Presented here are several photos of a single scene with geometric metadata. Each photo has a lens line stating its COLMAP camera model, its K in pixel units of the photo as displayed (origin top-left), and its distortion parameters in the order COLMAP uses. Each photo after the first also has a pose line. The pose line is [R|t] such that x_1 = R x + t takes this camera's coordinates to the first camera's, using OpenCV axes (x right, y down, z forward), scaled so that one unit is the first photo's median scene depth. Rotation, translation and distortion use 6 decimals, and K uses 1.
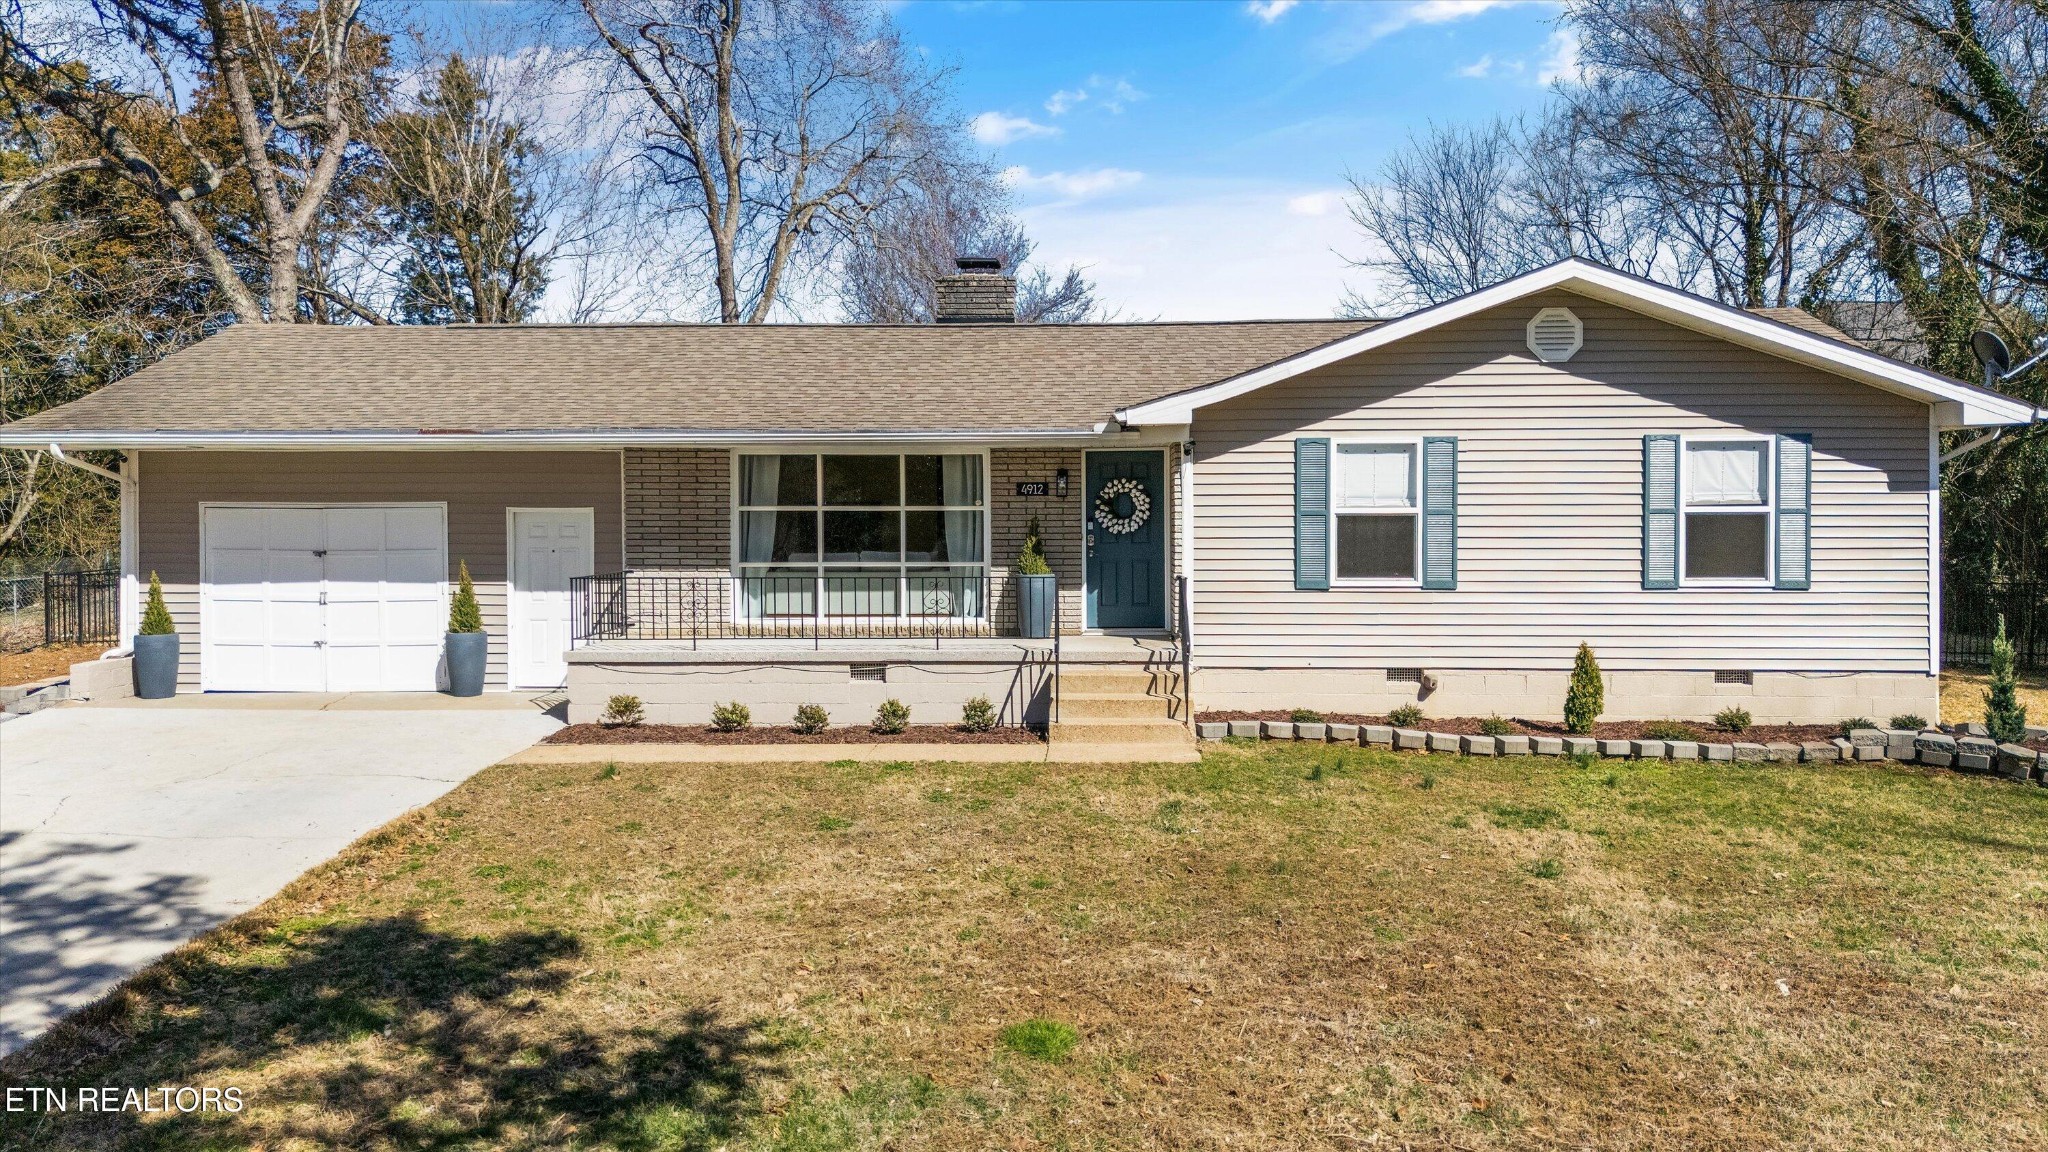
lens RADIAL K [[1539.9, 0, 1024.0], [0, 1539.9, 576.0], [0, 0, 1]] dist [0.011229, 0.003565]
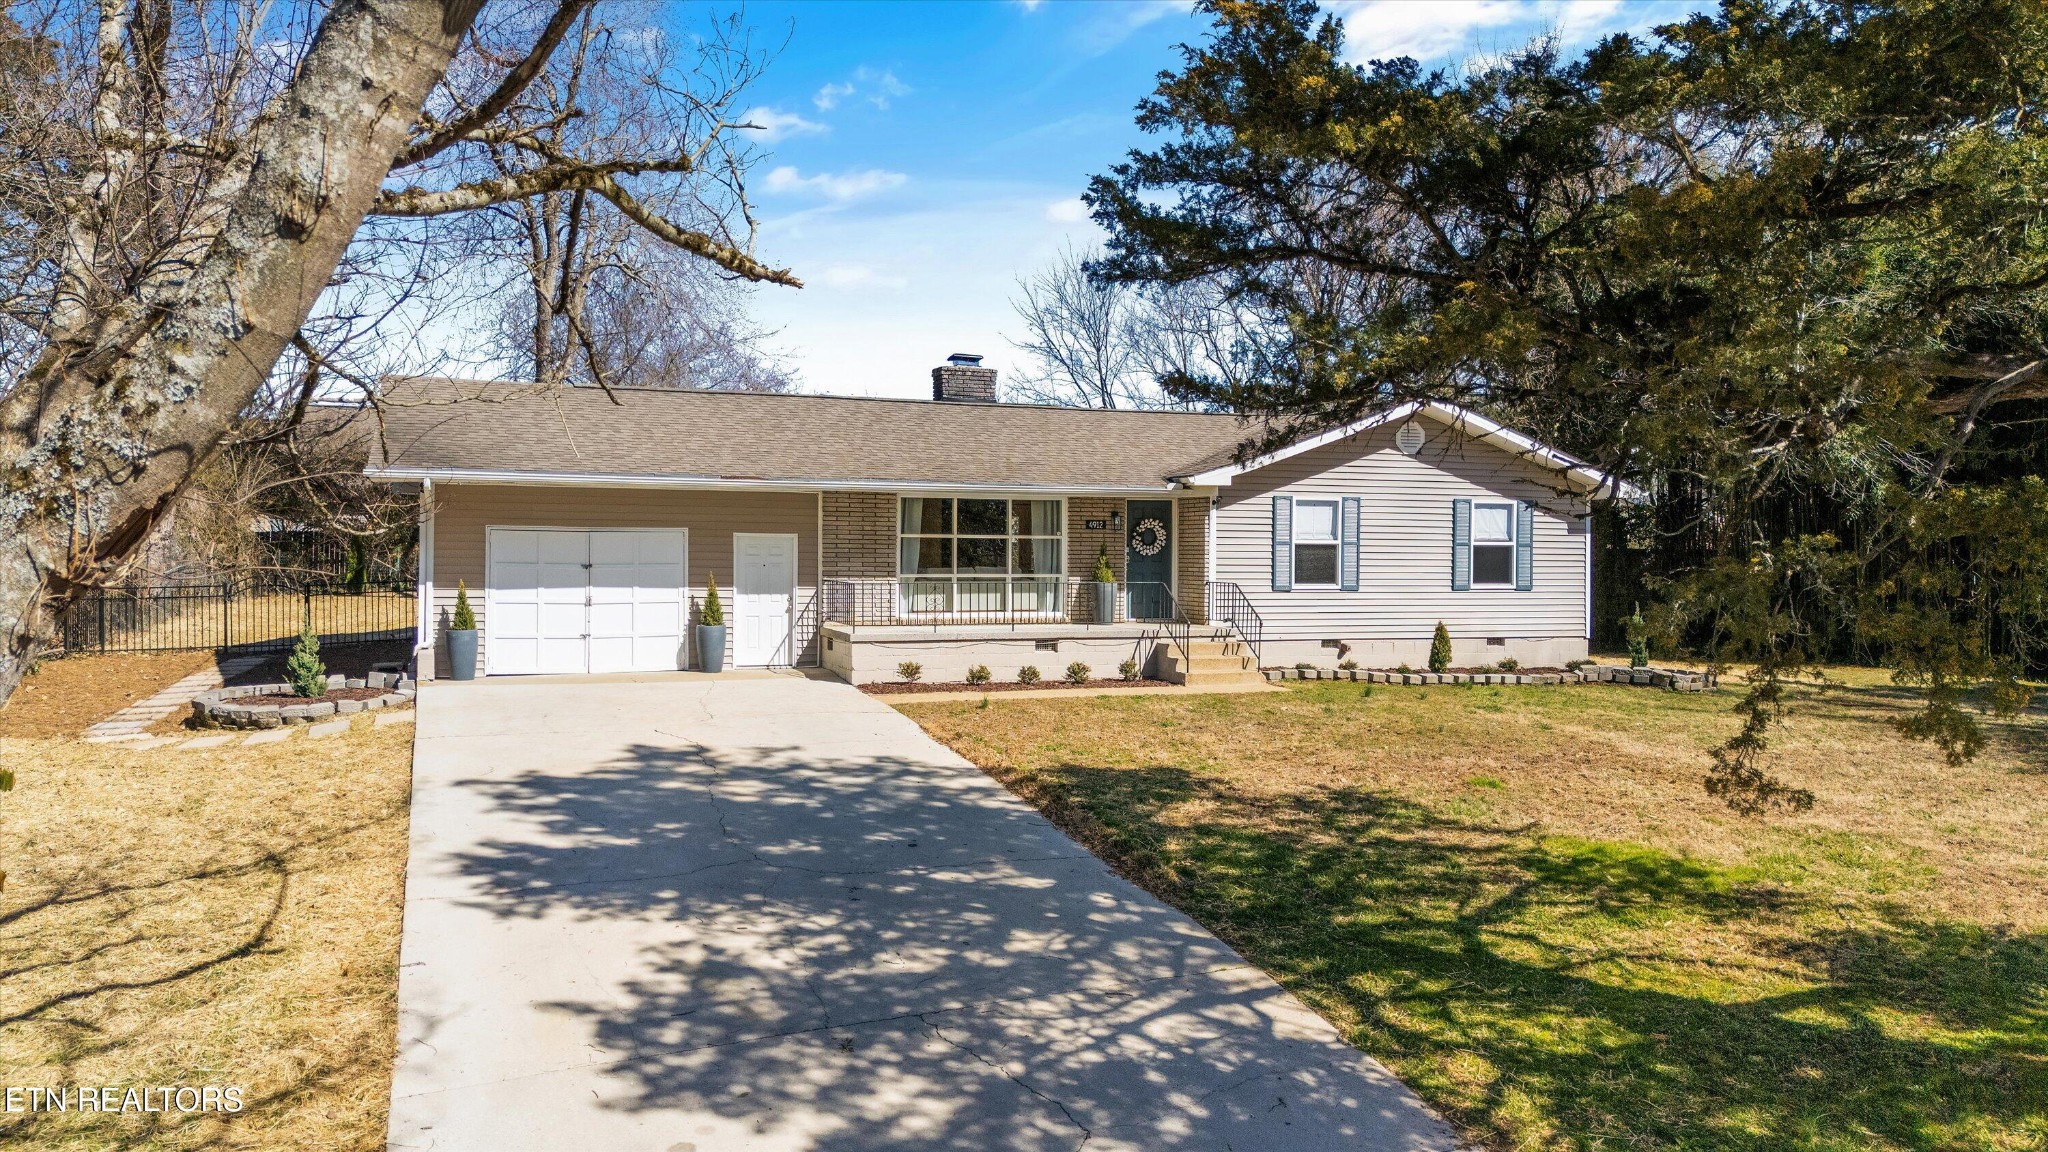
lens RADIAL K [[1539.9, 0, 1024.0], [0, 1539.9, 576.0], [0, 0, 1]] dist [0.011229, 0.003565]
pose [[0.920749, 0.001313, 0.390154, -0.640426], [0.004095, 0.999907, -0.013030, 0.012389], [-0.390134, 0.013595, 0.920658, -0.344910]]
